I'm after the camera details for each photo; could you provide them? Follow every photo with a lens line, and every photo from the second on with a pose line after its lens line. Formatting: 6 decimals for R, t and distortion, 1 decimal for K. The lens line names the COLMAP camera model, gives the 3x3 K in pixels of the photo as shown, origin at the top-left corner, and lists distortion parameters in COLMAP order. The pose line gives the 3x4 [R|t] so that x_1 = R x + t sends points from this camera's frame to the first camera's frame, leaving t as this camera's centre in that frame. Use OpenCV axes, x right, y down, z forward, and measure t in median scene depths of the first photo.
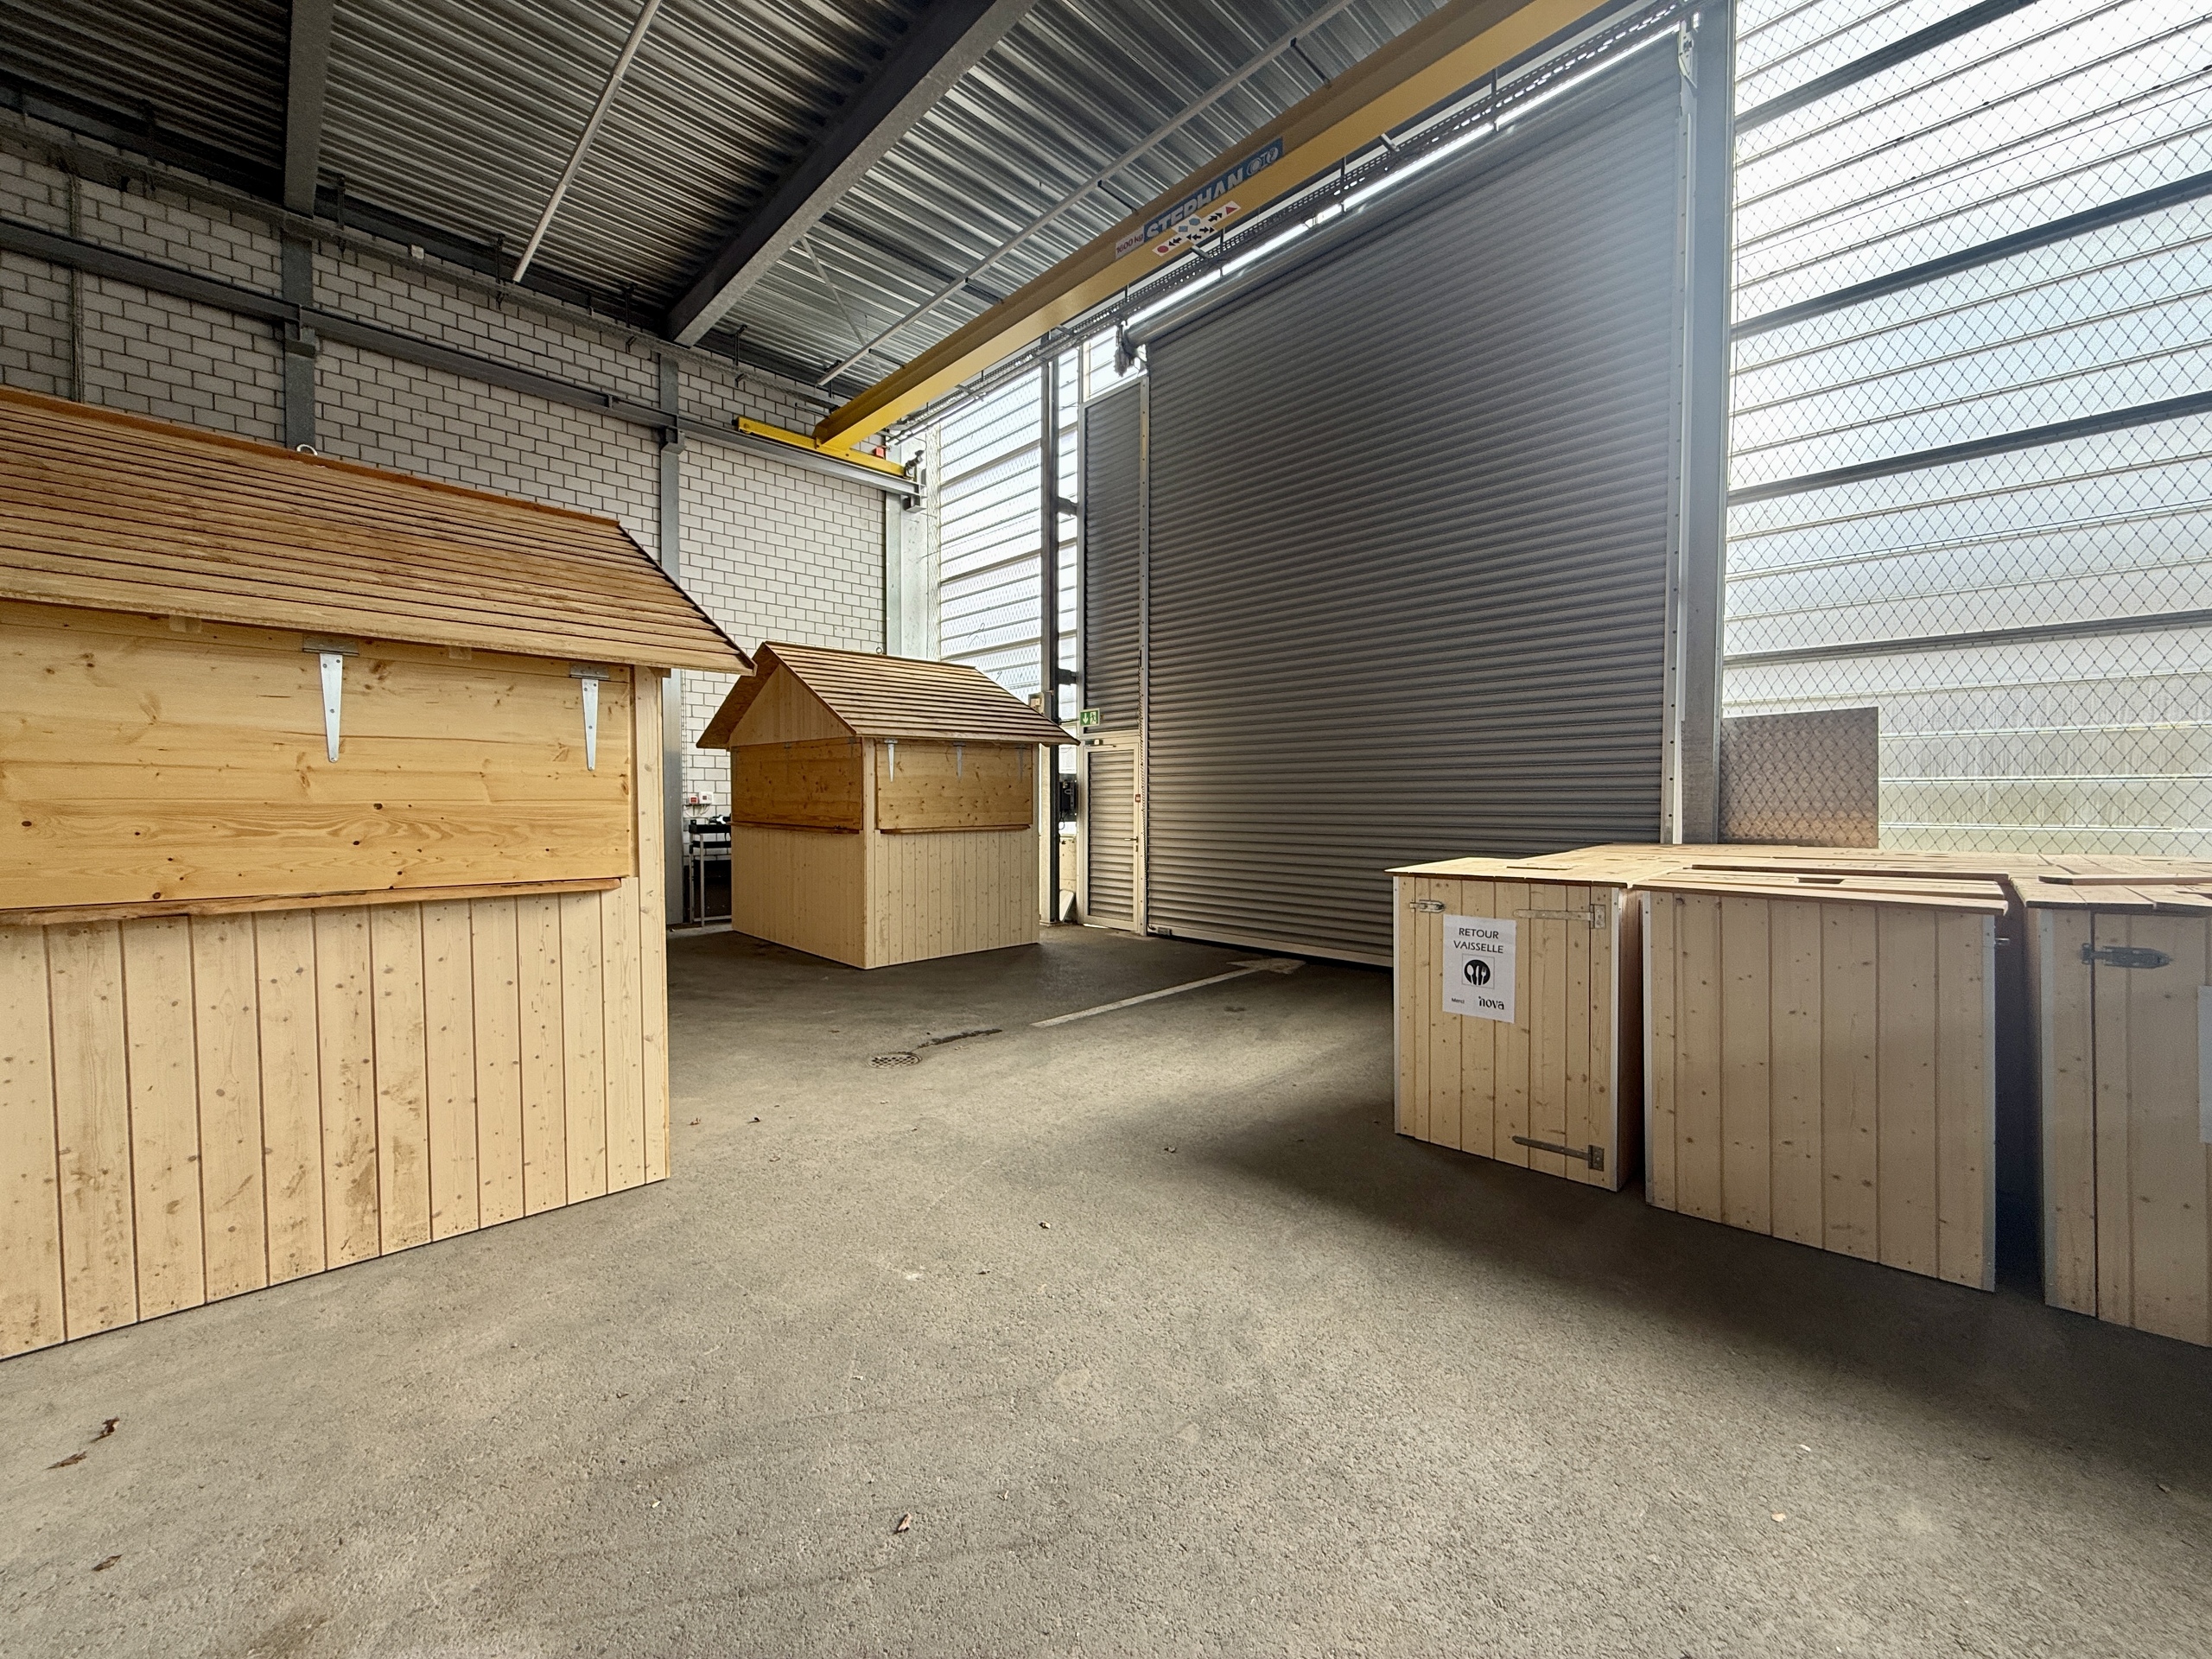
lens RADIAL K [[872.5, 0, 1099.8], [0, 872.5, 825.3], [0, 0, 1]] dist [0.000383, 0.000024]
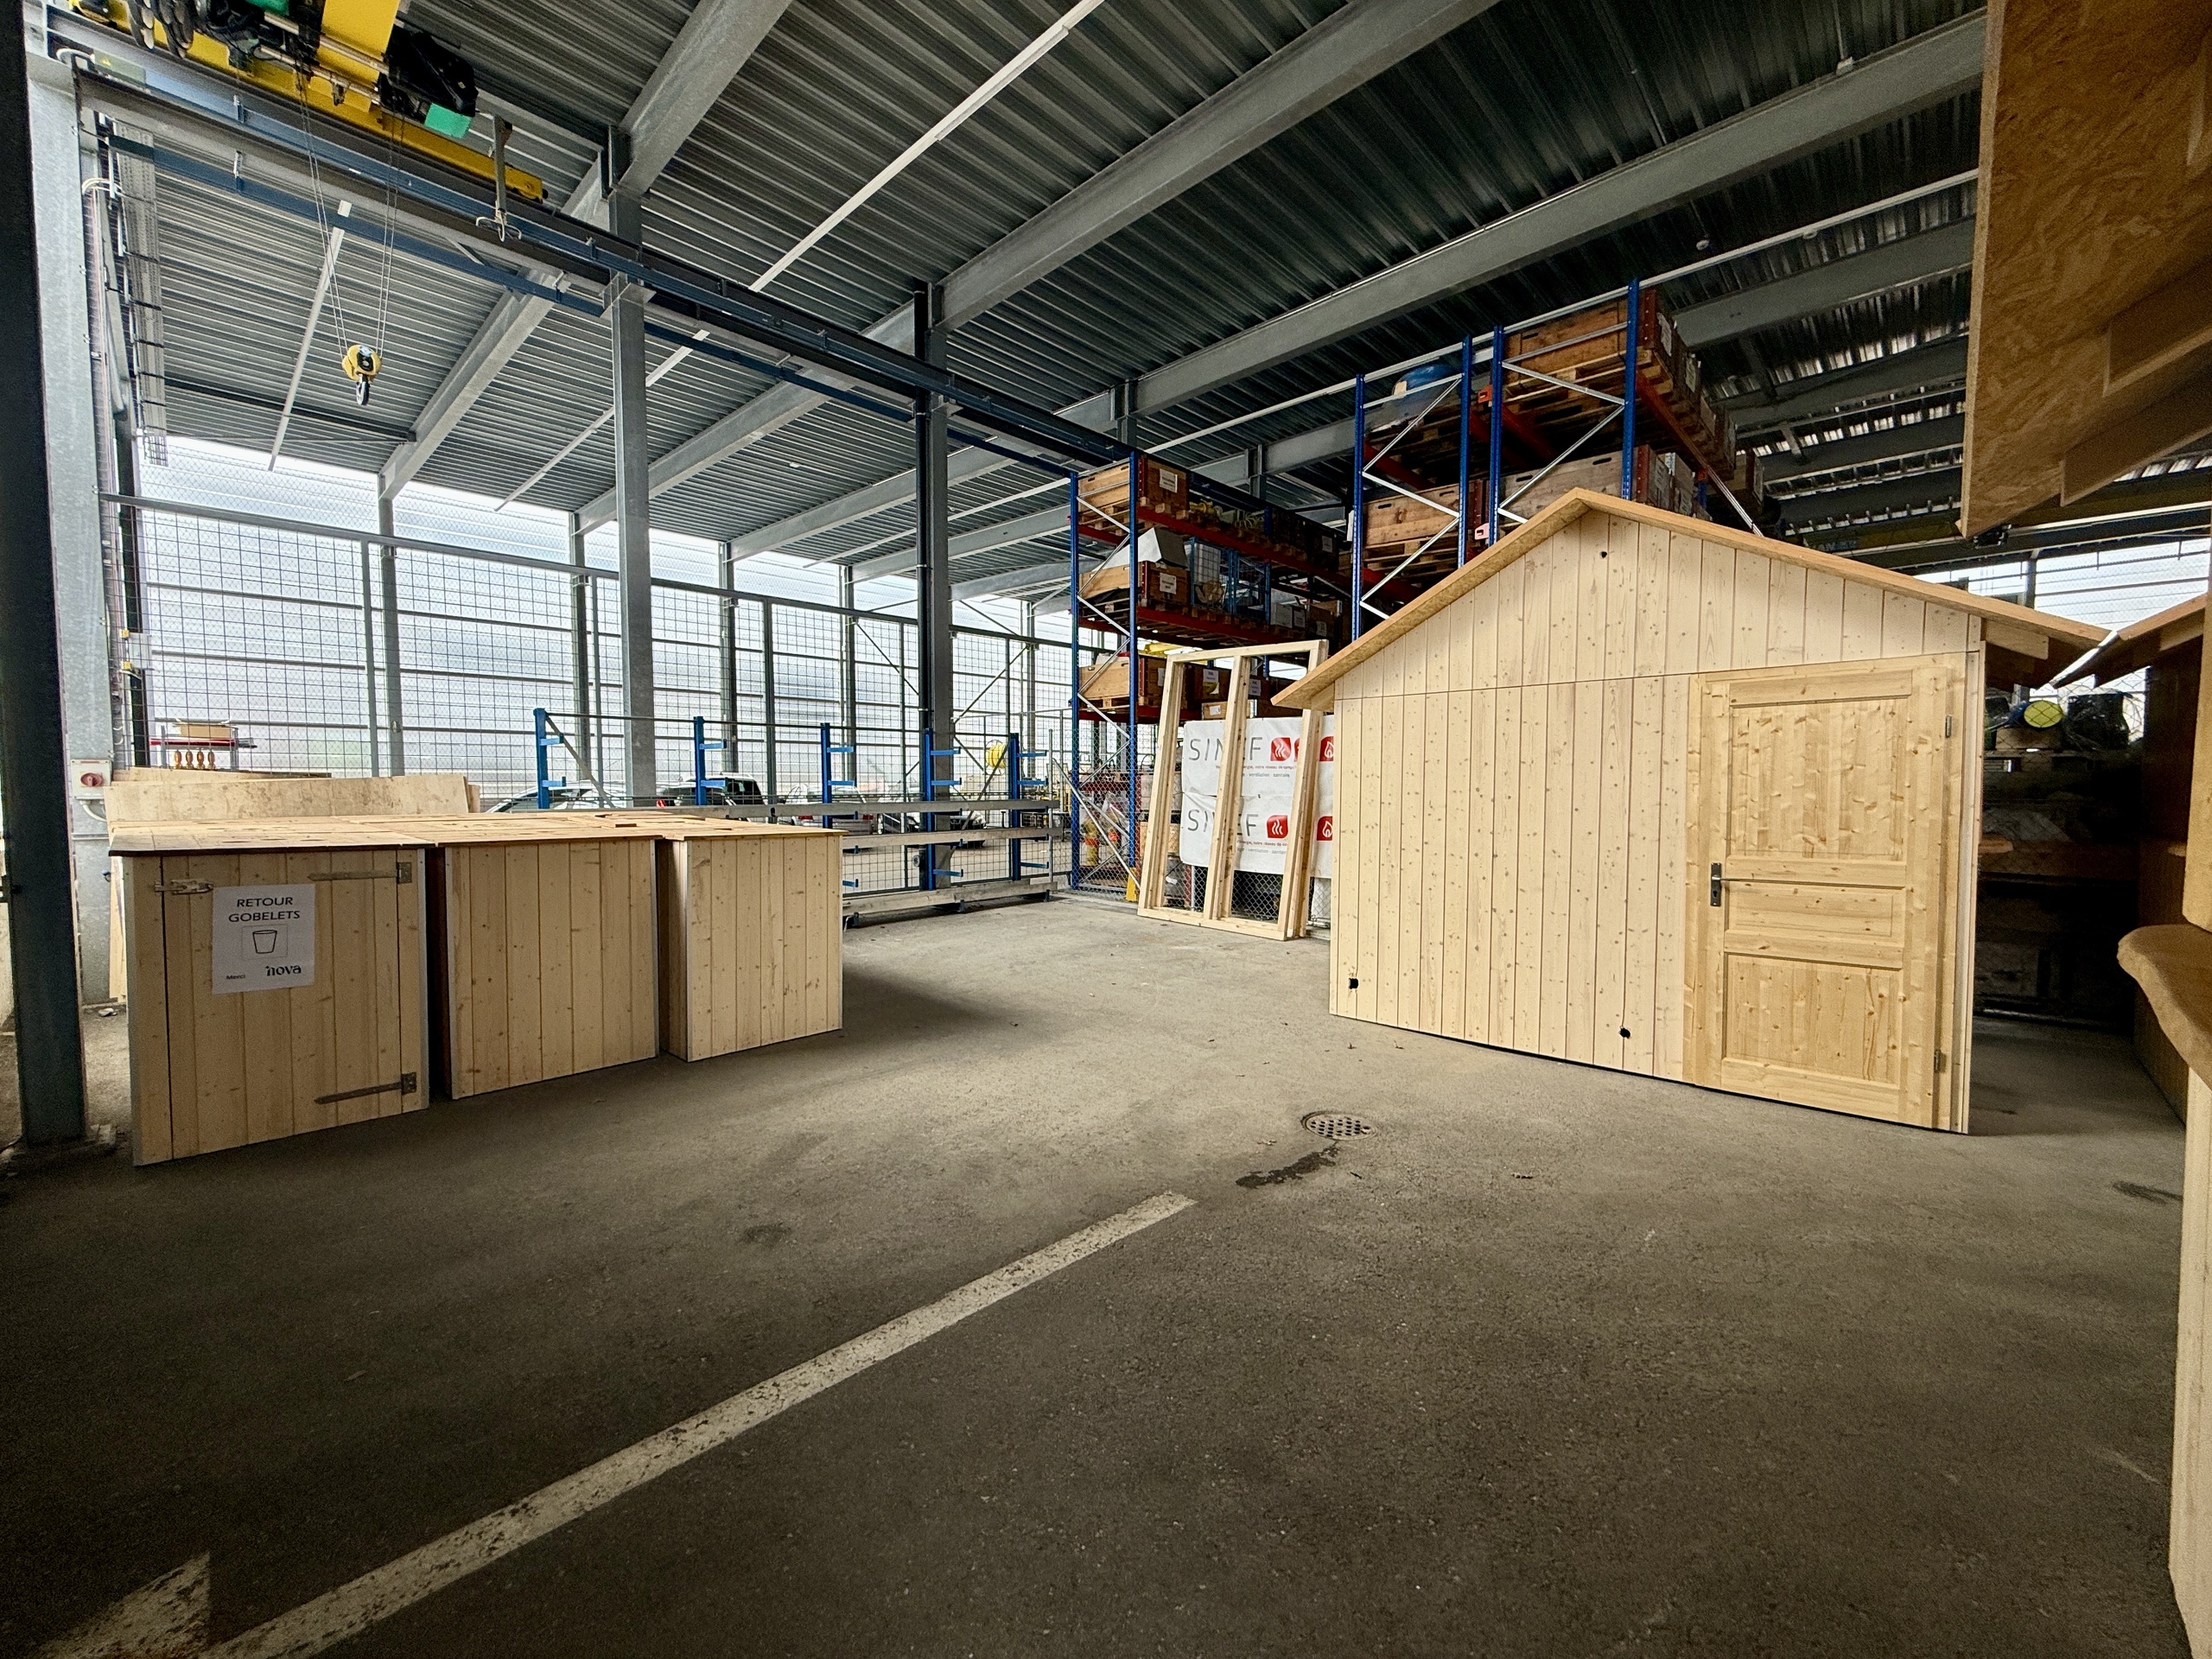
lens RADIAL K [[872.5, 0, 1099.8], [0, 872.5, 825.3], [0, 0, 1]] dist [0.000383, 0.000024]
pose [[-0.999095, -0.002867, -0.042428, 0.002312], [-0.006128, 0.997019, 0.076918, -0.045274], [0.042081, 0.077109, -0.996134, 1.747298]]
